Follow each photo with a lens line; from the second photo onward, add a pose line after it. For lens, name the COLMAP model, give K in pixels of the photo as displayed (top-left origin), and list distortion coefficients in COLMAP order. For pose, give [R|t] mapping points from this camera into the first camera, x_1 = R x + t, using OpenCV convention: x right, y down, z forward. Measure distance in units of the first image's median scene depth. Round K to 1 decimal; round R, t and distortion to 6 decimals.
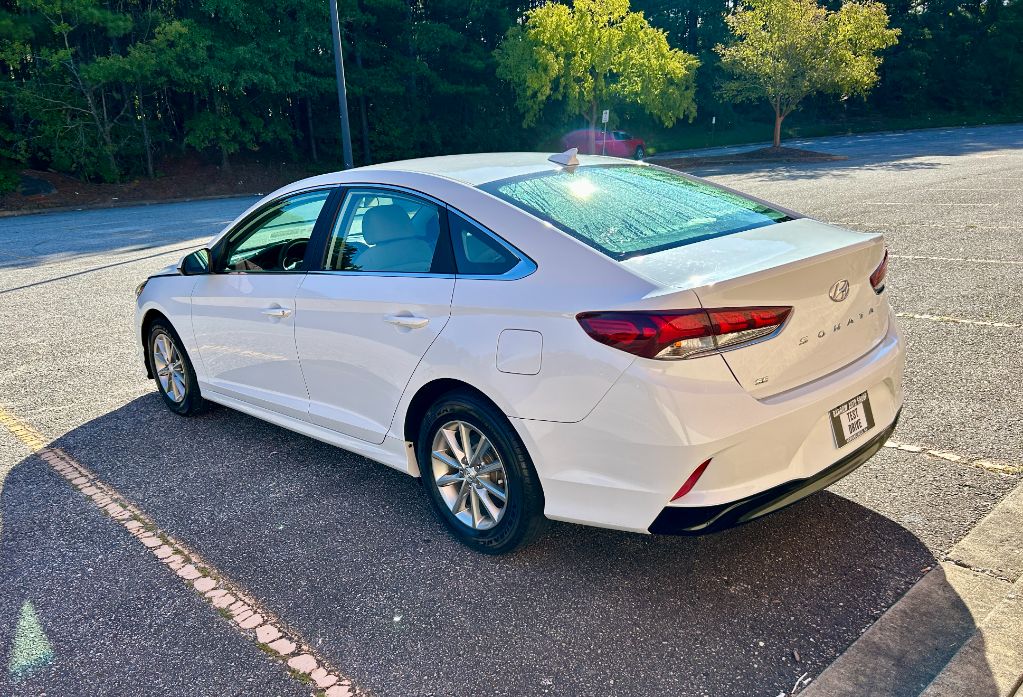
lens RADIAL K [[814.5, 0, 489.3], [0, 814.5, 387.8], [0, 0, 1]] dist [0.009045, -0.001062]
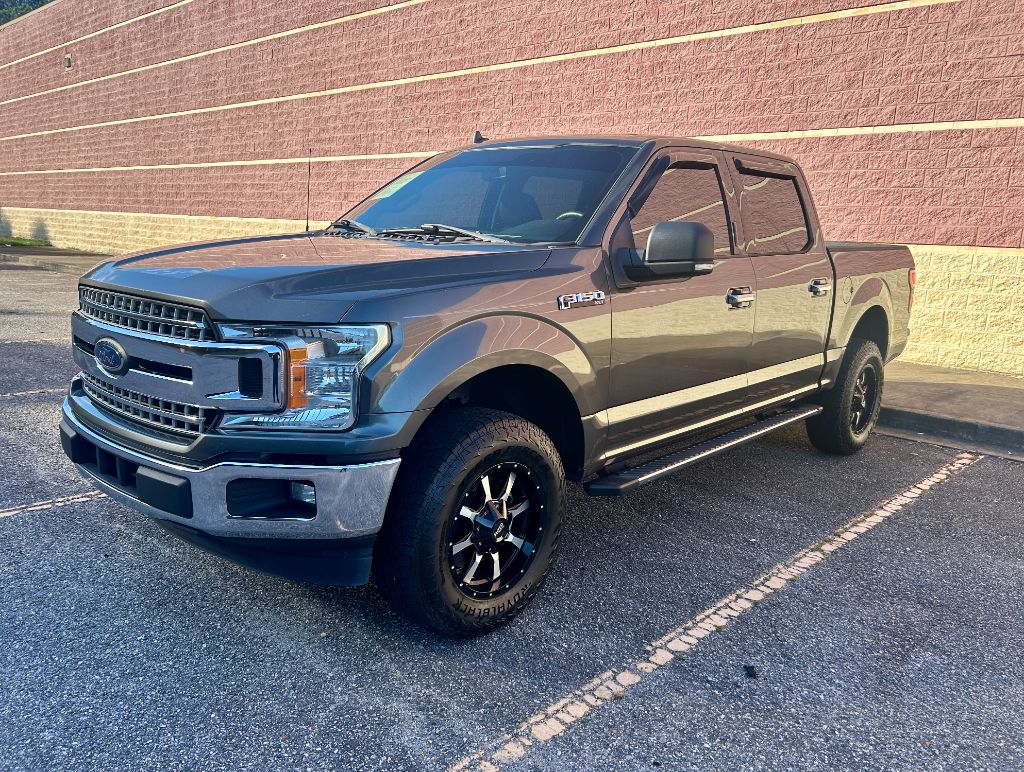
lens RADIAL K [[784.5, 0, 514.9], [0, 784.5, 382.4], [0, 0, 1]] dist [0.045635, -0.042596]
pose [[-0.080280, -0.132345, 0.987947, -0.186188], [0.247633, 0.957425, 0.148379, -0.040166], [-0.965522, 0.256560, -0.044089, 0.182888]]
